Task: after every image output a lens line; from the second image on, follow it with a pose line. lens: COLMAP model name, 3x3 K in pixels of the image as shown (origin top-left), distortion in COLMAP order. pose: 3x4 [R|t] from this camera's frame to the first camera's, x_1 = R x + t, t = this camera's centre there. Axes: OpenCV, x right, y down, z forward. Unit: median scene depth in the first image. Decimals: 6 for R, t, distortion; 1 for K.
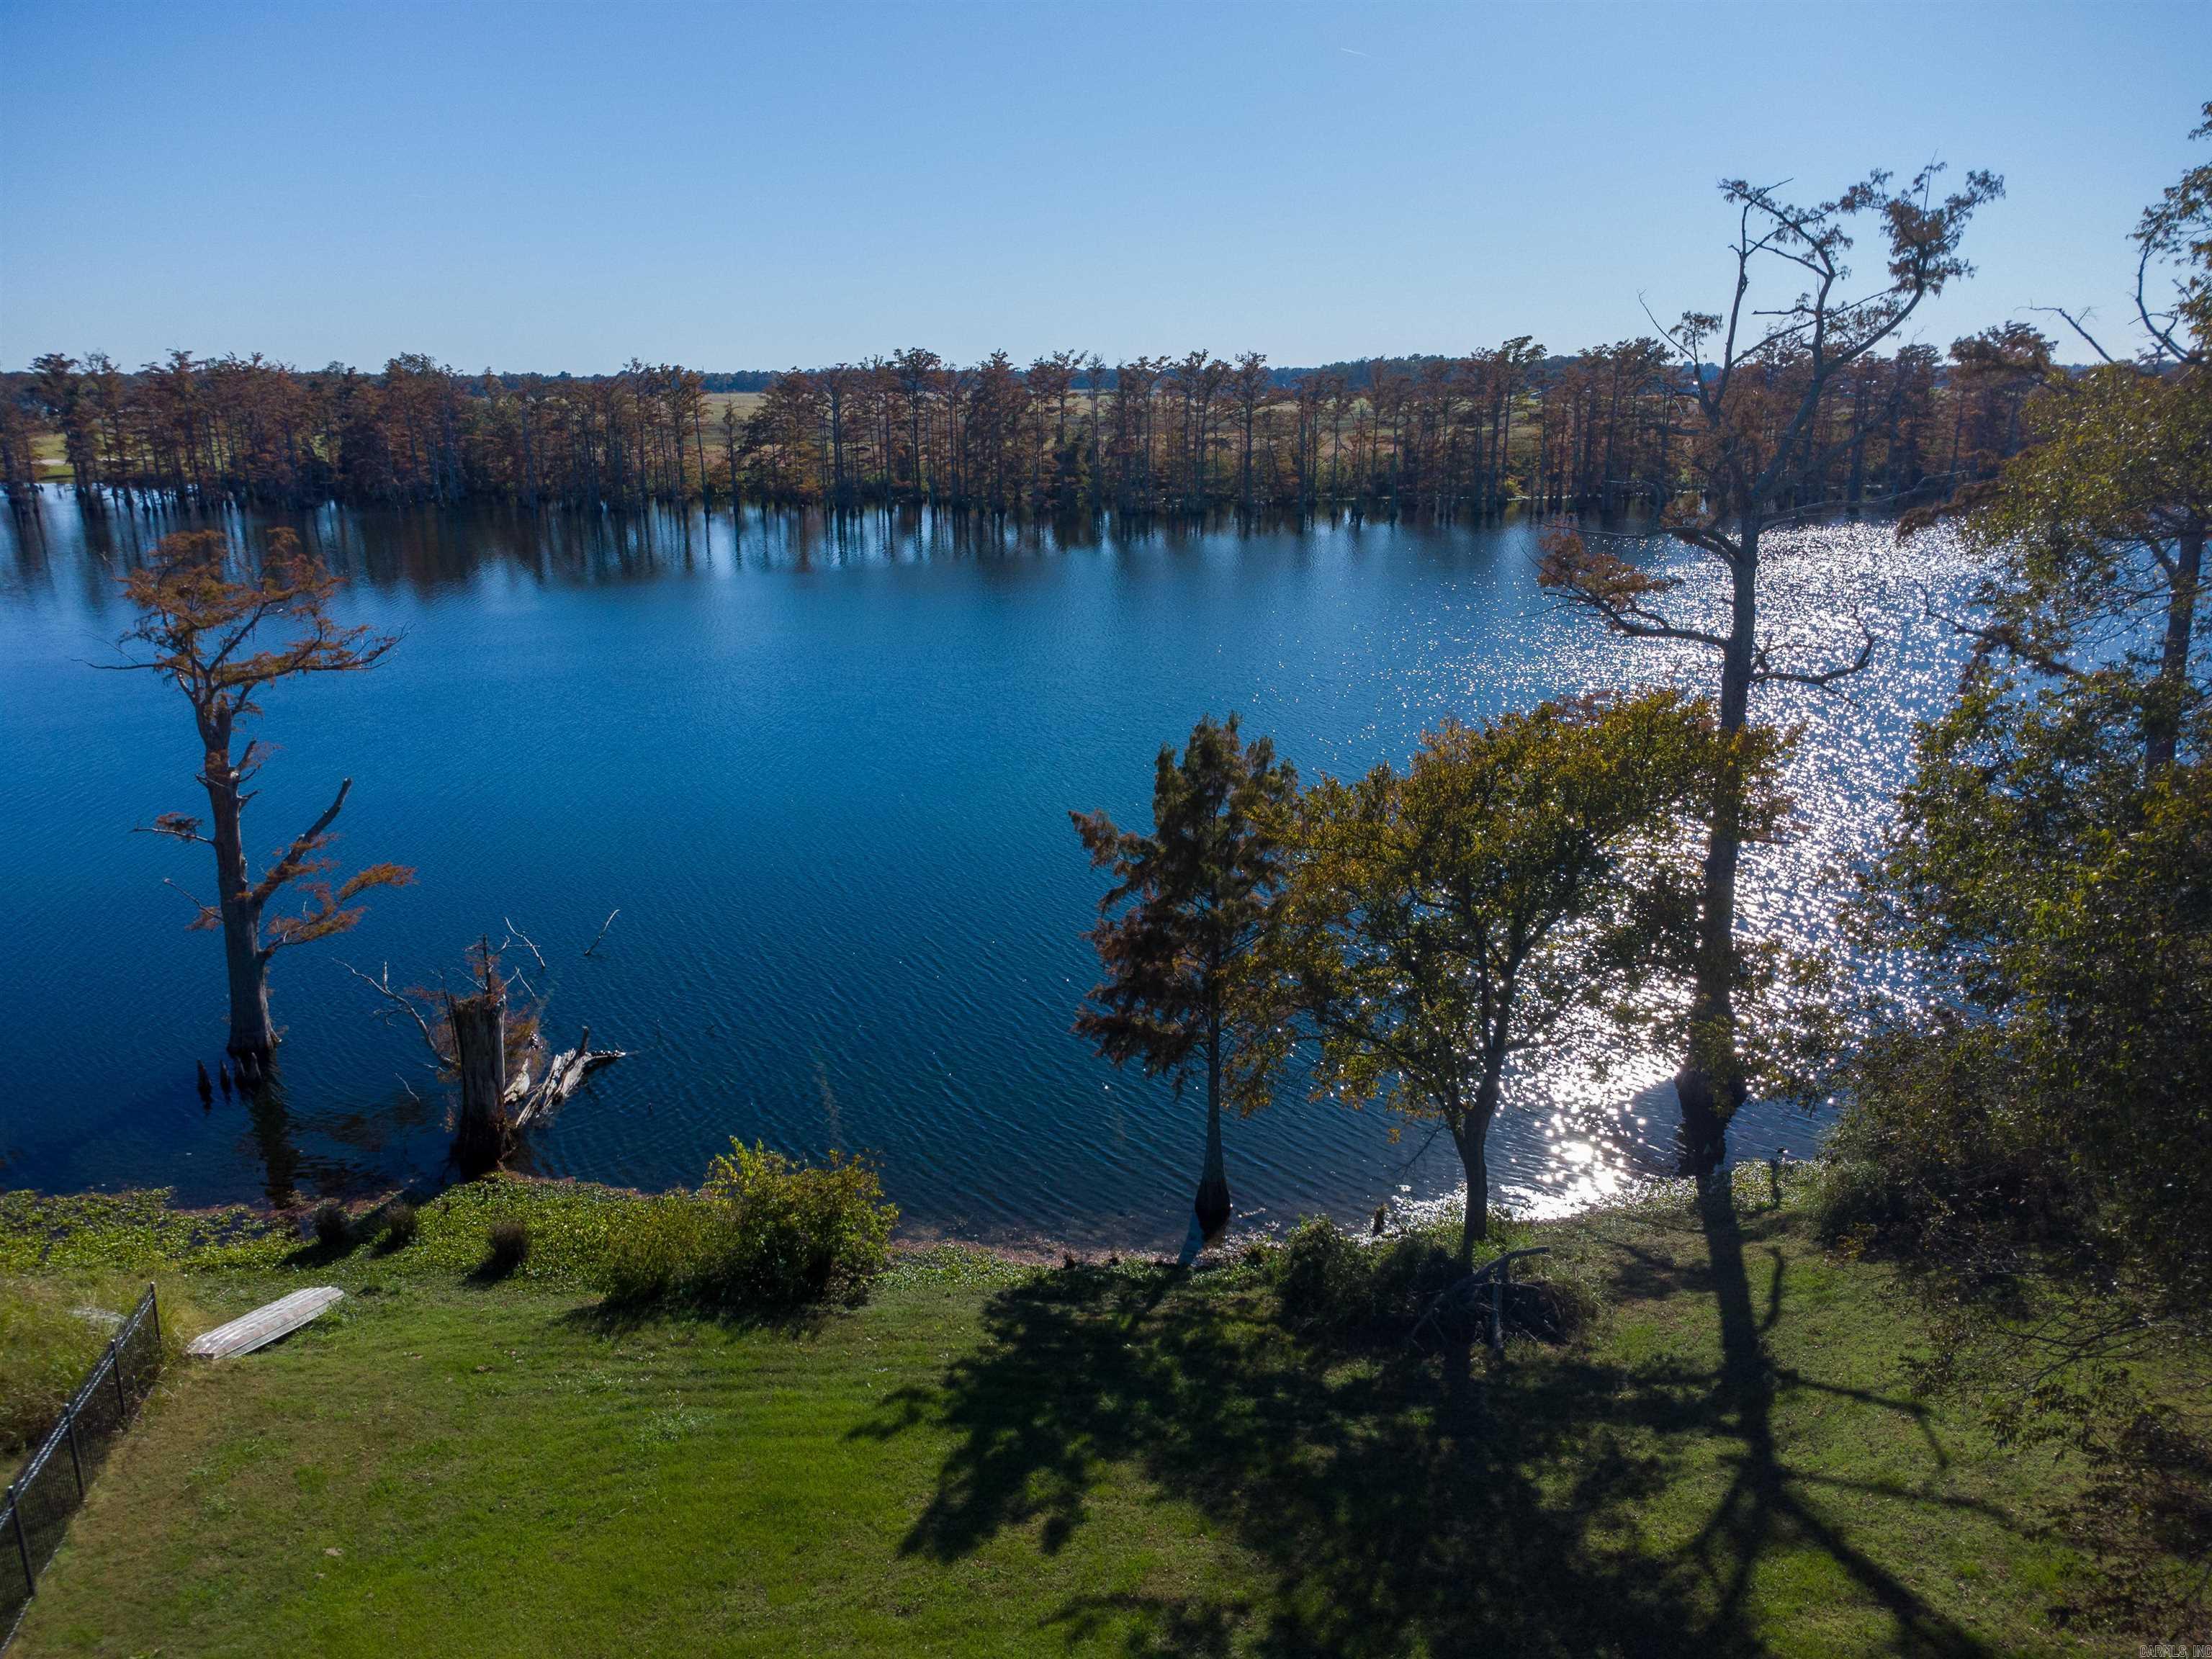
lens RADIAL K [[1606.1, 0, 1098.1], [0, 1606.1, 820.5], [0, 0, 1]] dist [0.013663, -0.010116]
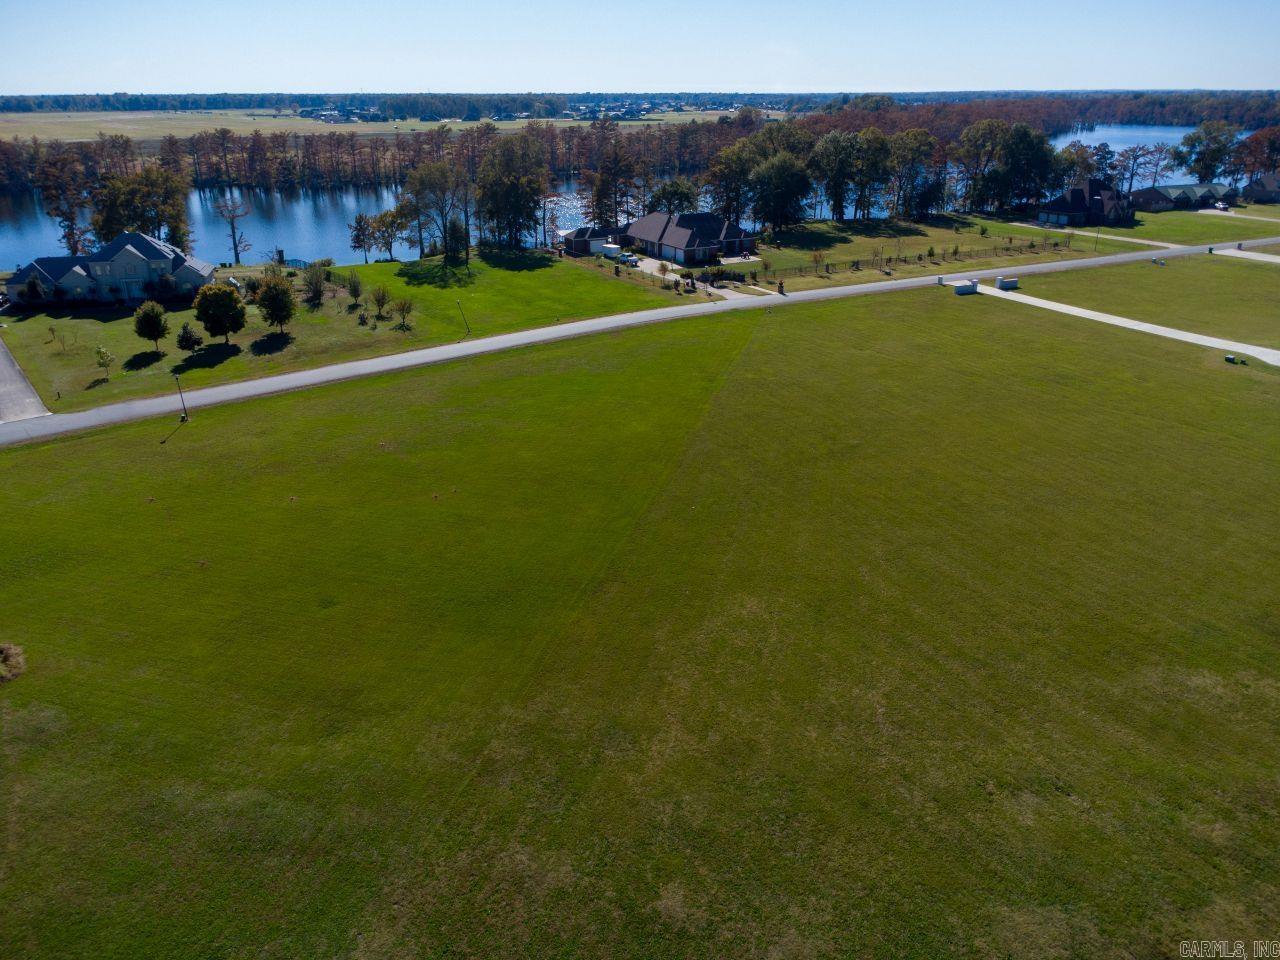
lens RADIAL K [[929.4, 0, 635.4], [0, 929.4, 474.8], [0, 0, 1]] dist [0.013663, -0.010116]
pose [[0.931071, -0.134081, 0.339307, -0.472401], [0.092637, 0.986424, 0.135598, 0.830780], [-0.352881, -0.094819, 0.930851, -4.702425]]
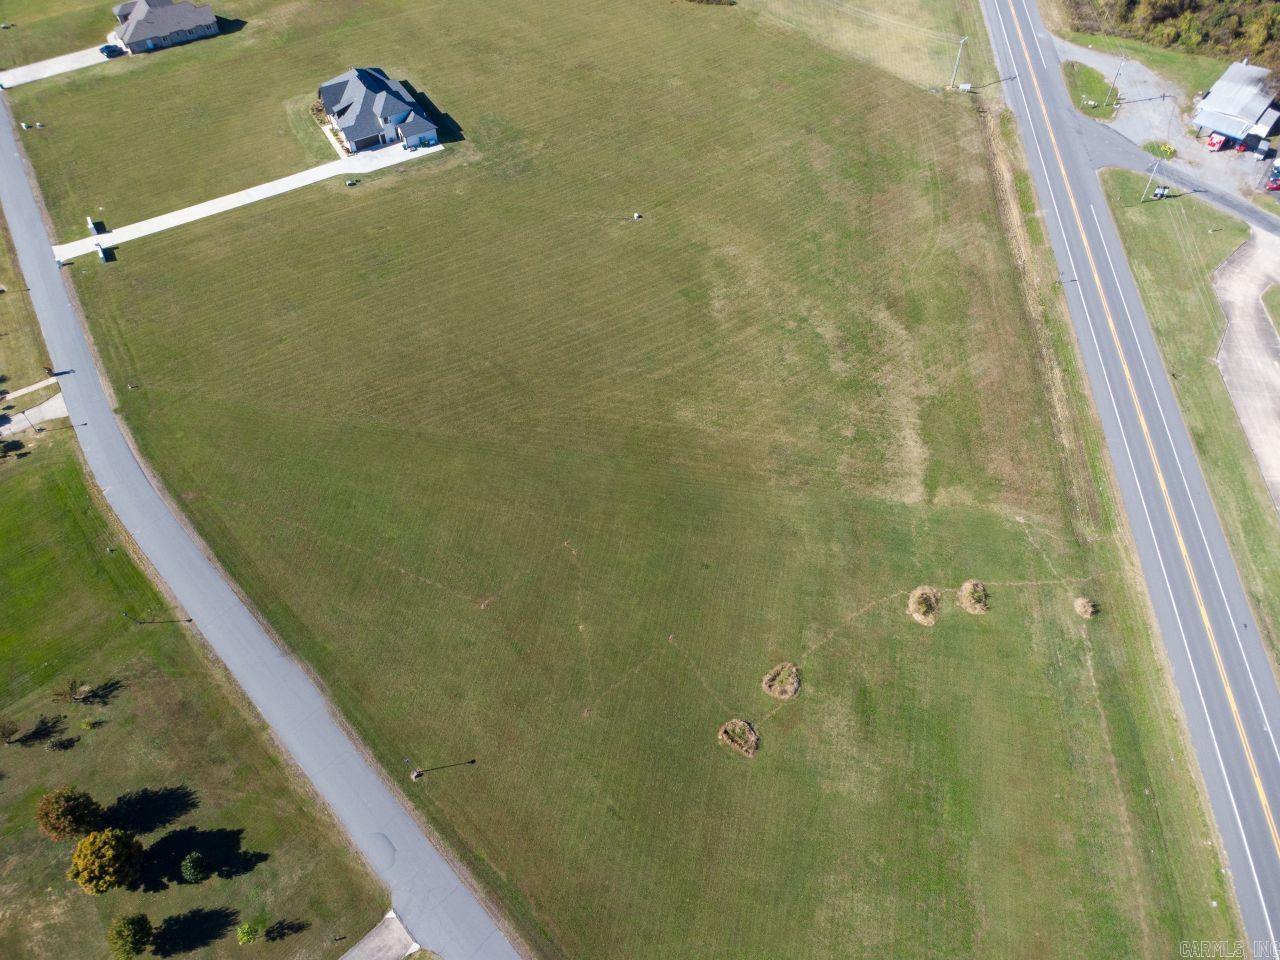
lens RADIAL K [[929.4, 0, 635.4], [0, 929.4, 474.8], [0, 0, 1]] dist [0.013663, -0.010116]
pose [[-0.439406, -0.693132, 0.571394, -2.056230], [0.246009, 0.518919, 0.818659, -1.792414], [-0.863946, 0.500292, -0.057500, -2.728856]]
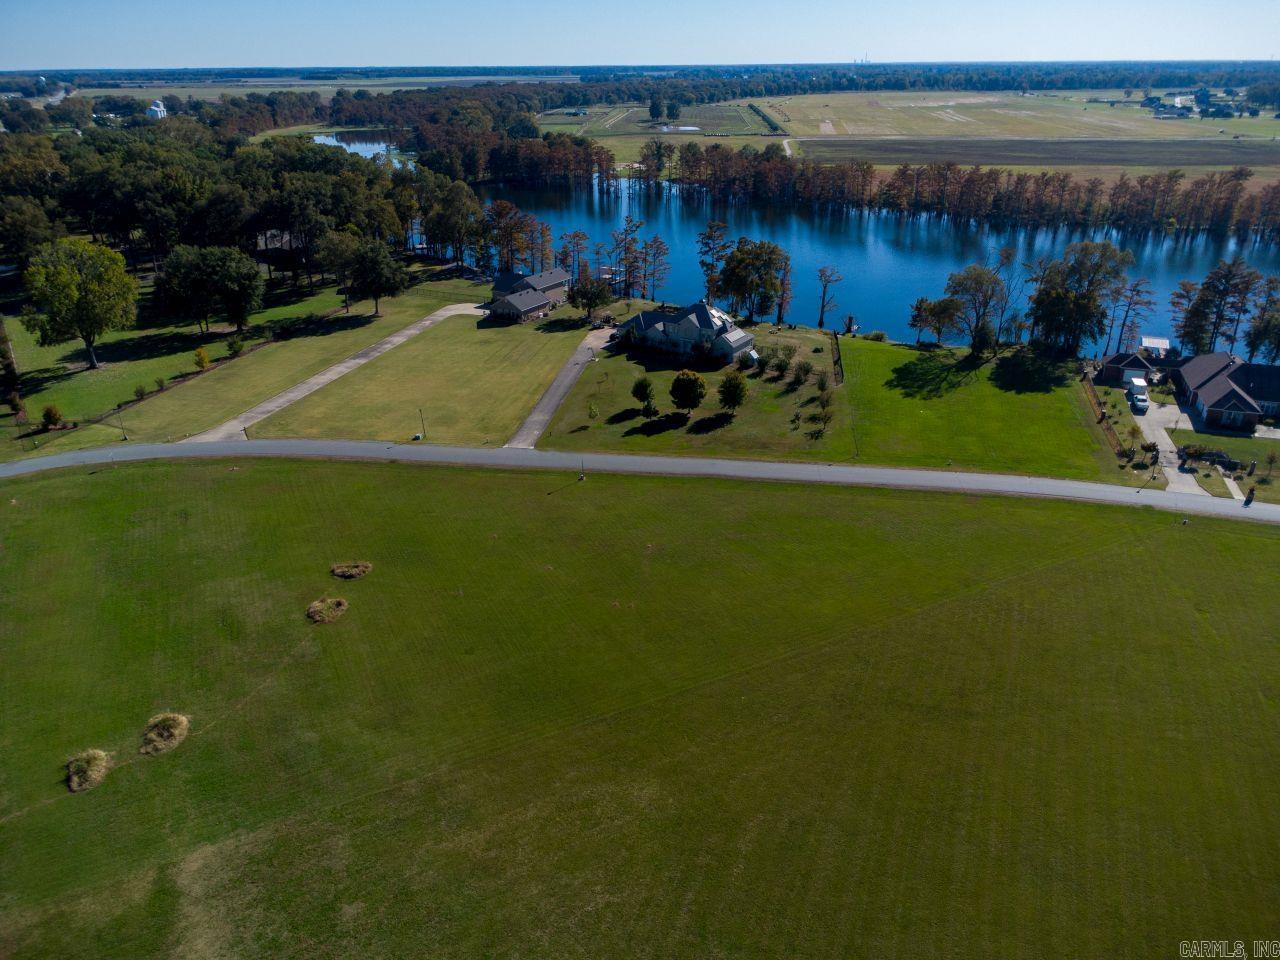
lens RADIAL K [[929.4, 0, 635.4], [0, 929.4, 474.8], [0, 0, 1]] dist [0.013663, -0.010116]
pose [[0.898804, 0.179090, -0.400097, 0.950873], [-0.116426, 0.977483, 0.175989, 0.214570], [0.422606, -0.111598, 0.899416, -5.115821]]
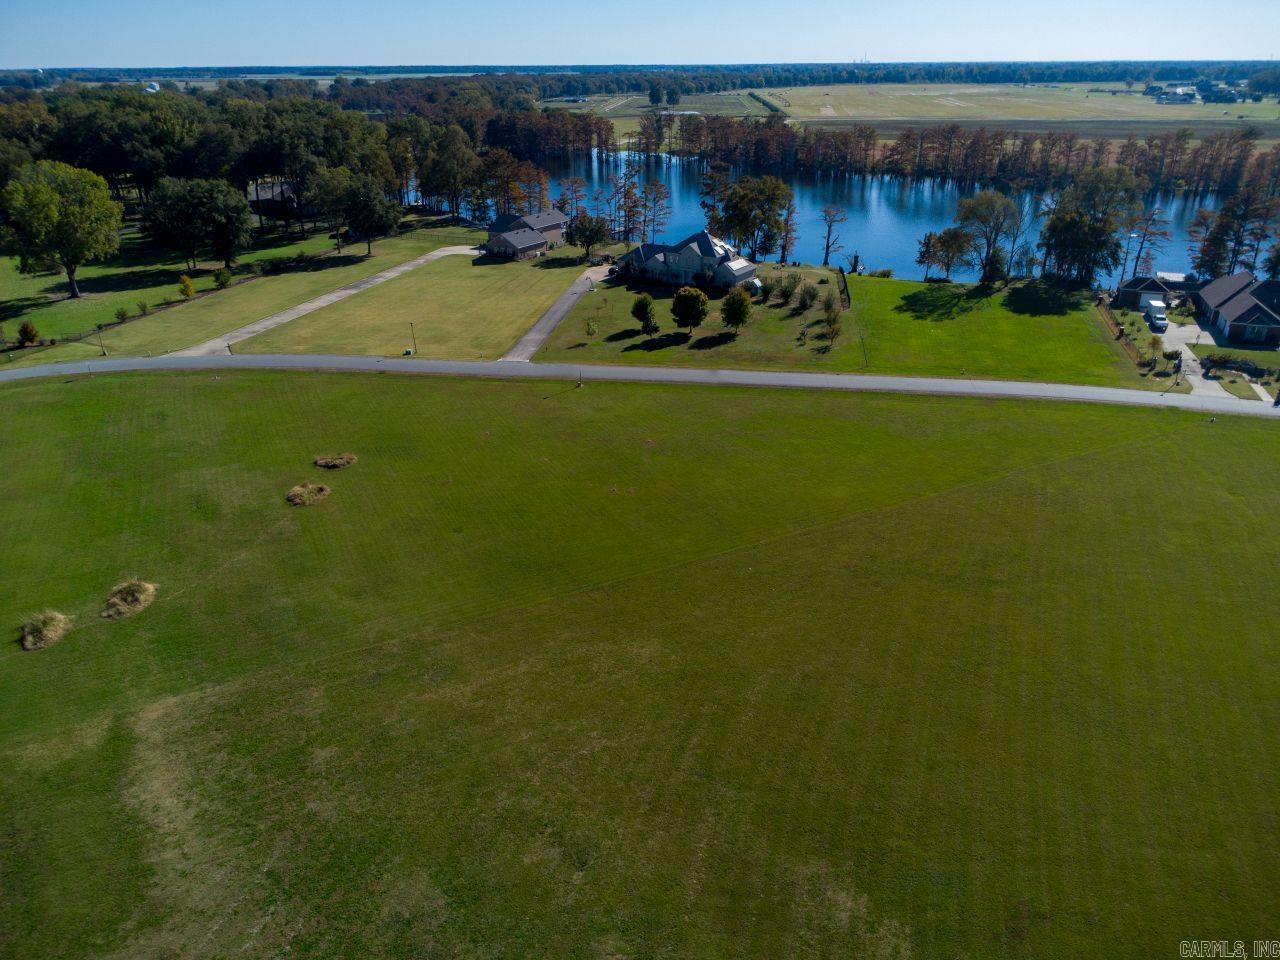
lens RADIAL K [[929.4, 0, 635.4], [0, 929.4, 474.8], [0, 0, 1]] dist [0.013663, -0.010116]
pose [[0.898963, 0.179695, -0.399470, 0.949323], [-0.117333, 0.977437, 0.175640, 0.593694], [0.422018, -0.111023, 0.899764, -5.010222]]
